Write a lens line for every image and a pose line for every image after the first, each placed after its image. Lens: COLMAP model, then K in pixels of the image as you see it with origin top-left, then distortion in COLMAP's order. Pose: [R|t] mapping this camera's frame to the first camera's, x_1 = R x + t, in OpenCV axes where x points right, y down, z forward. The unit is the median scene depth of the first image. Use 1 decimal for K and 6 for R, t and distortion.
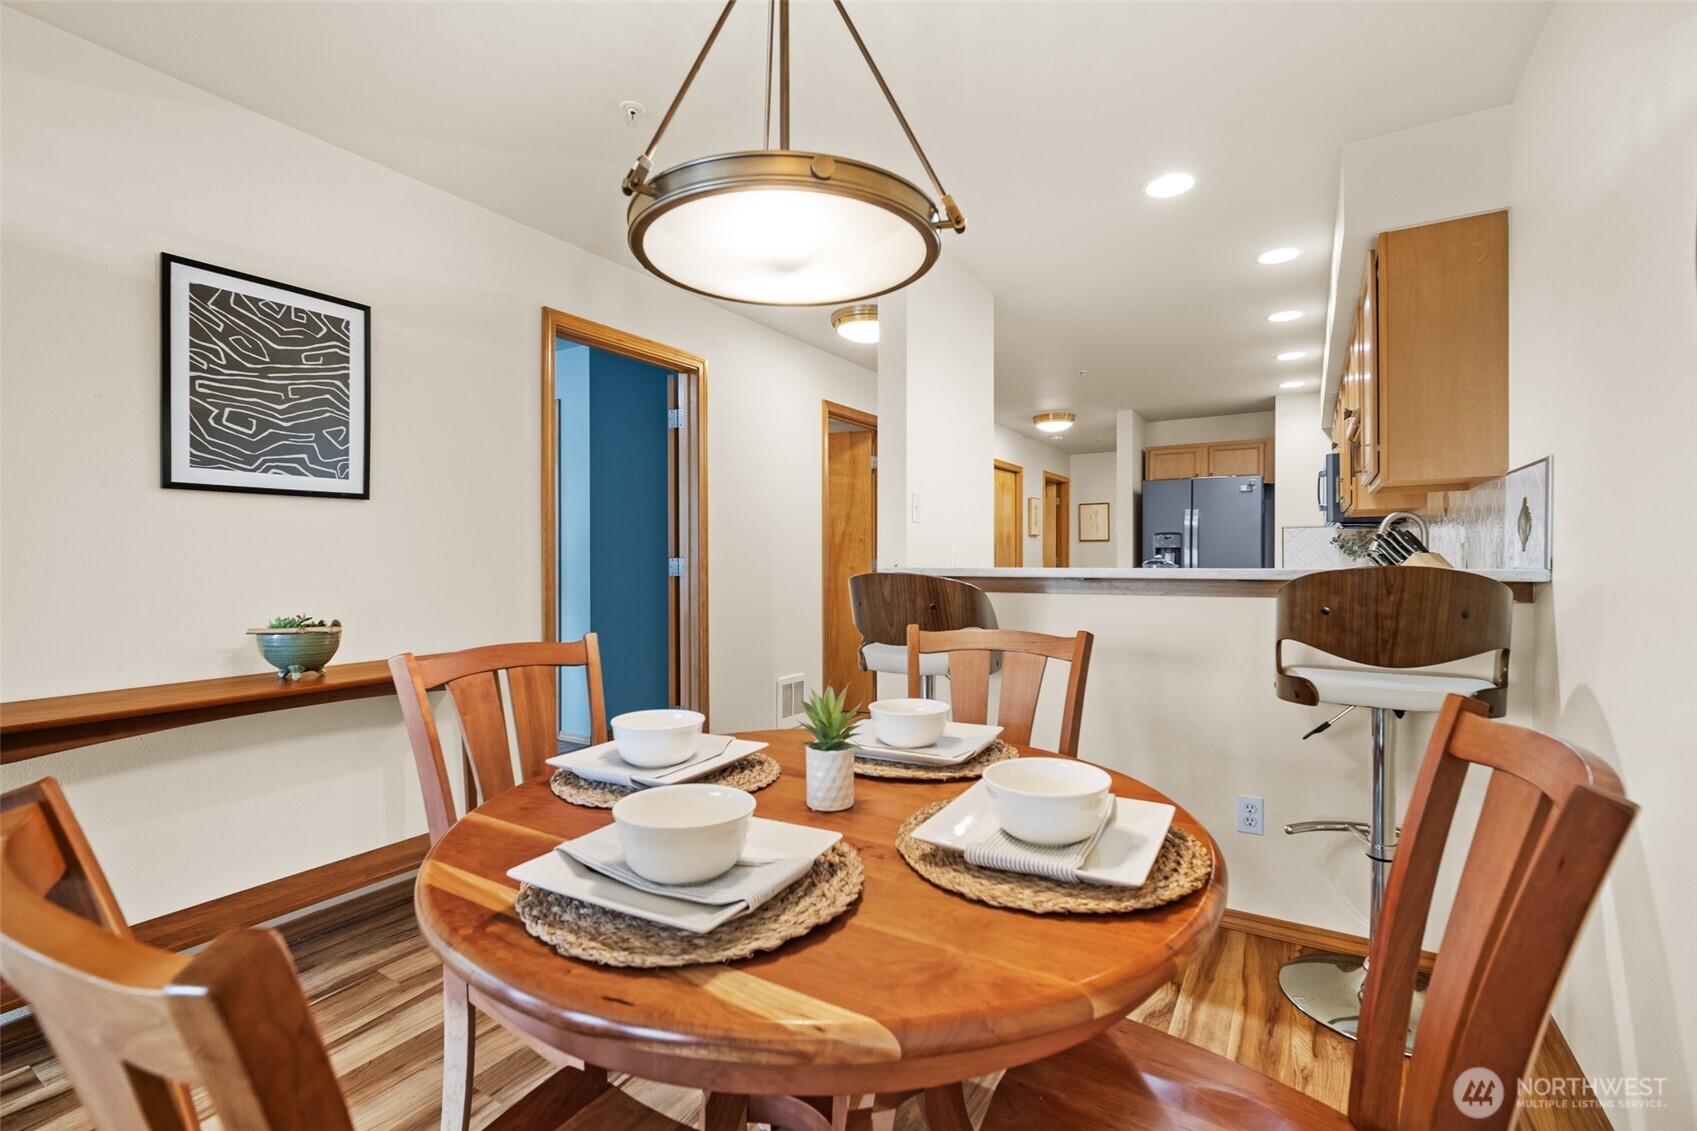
lens RADIAL K [[744.3, 0, 845.9], [0, 744.3, 559.9], [0, 0, 1]] dist [-0.002599, -0.000060]
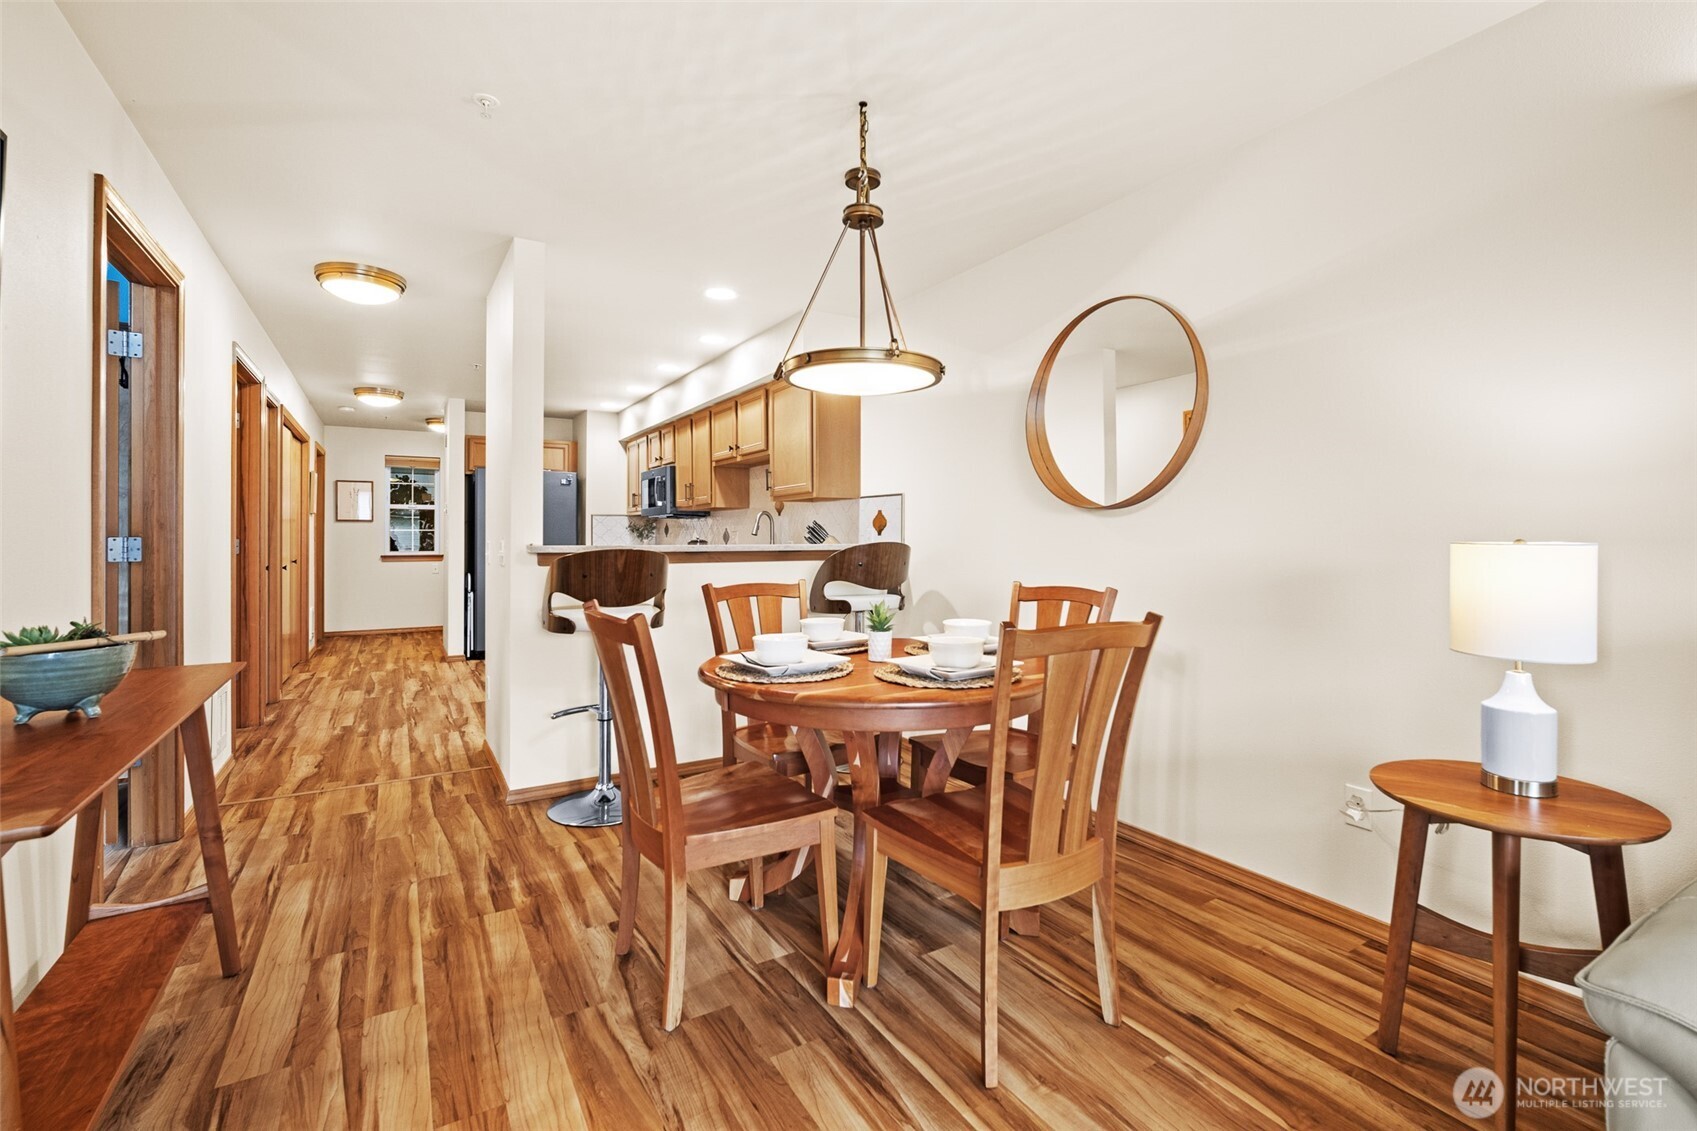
lens RADIAL K [[750.7, 0, 854.3], [0, 750.7, 534.6], [0, 0, 1]] dist [-0.008916, 0.000382]
pose [[0.448199, 0.005428, 0.893917, -0.532115], [0.003720, 0.999962, -0.007936, 0.002491], [-0.893926, 0.006882, 0.448162, 0.046346]]
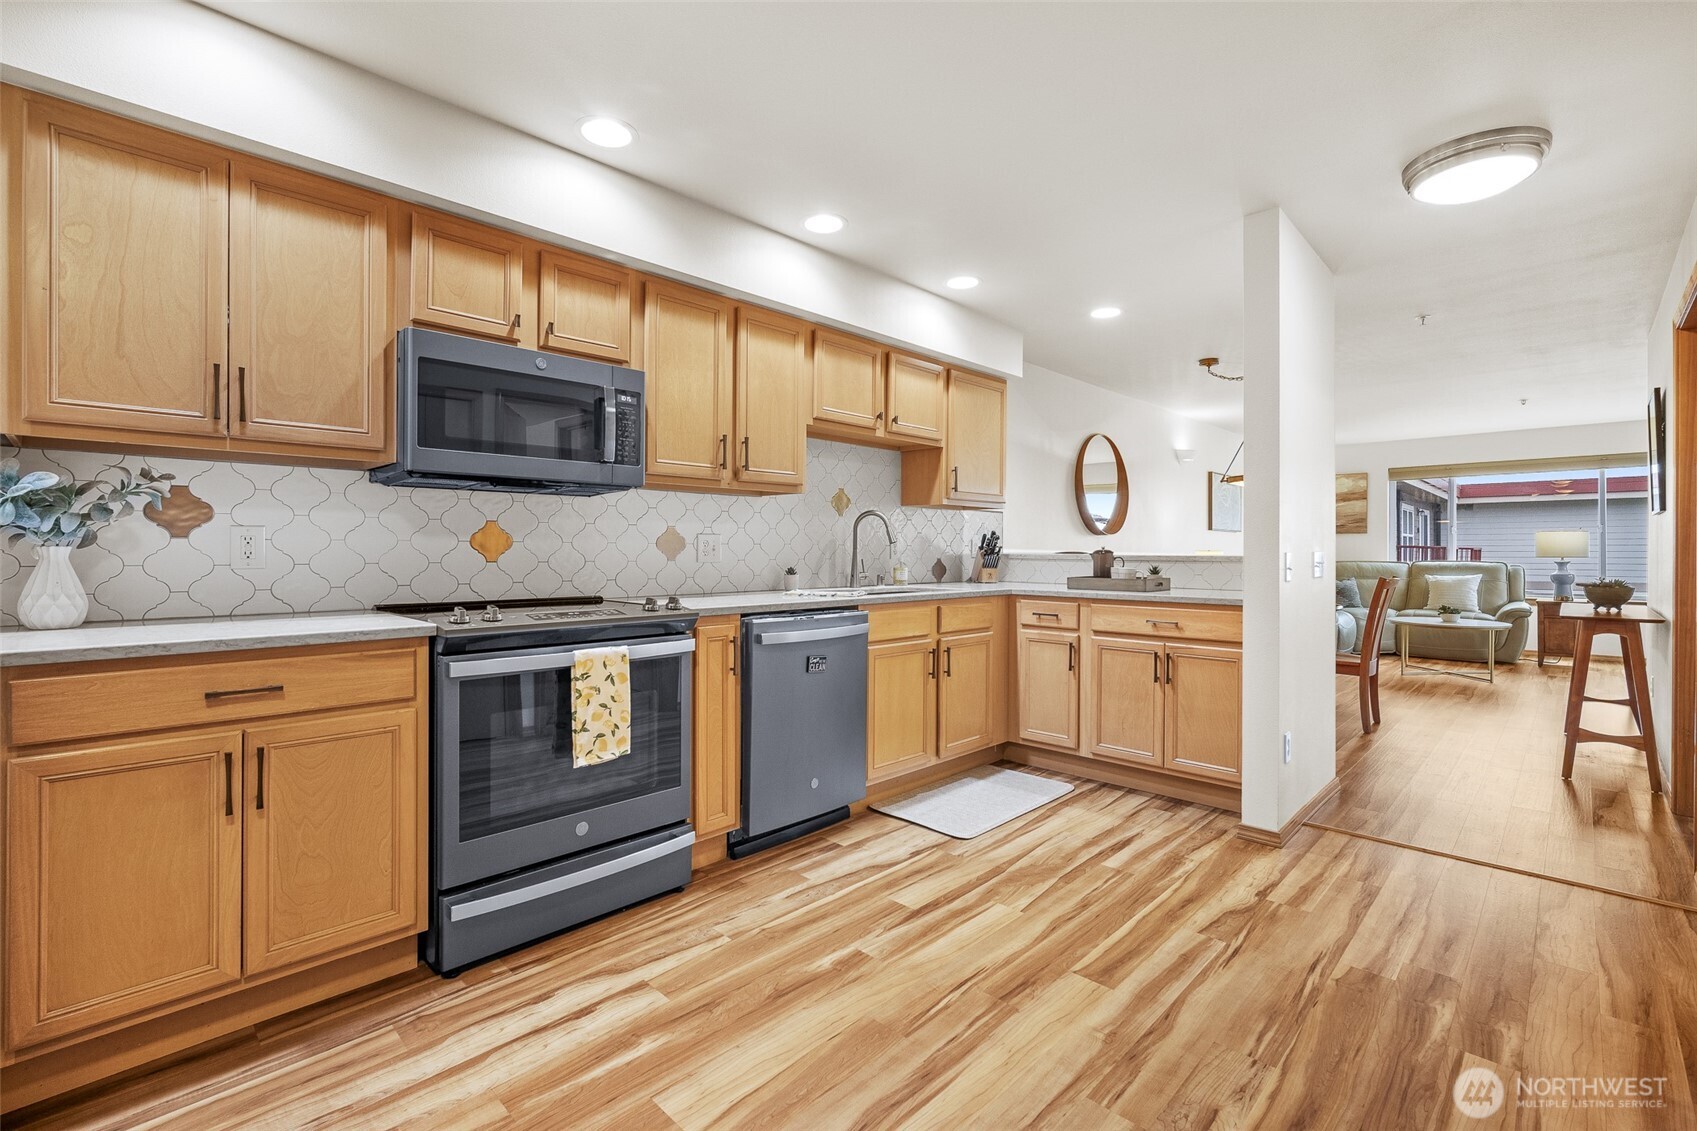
lens RADIAL K [[748.1, 0, 845.1], [0, 748.1, 550.1], [0, 0, 1]] dist [-0.009450, 0.000615]
pose [[-0.975071, -0.001376, 0.221890, 0.409863], [-0.000728, 0.999995, 0.003002, -0.001690], [-0.221893, 0.002765, -0.975067, 1.757105]]
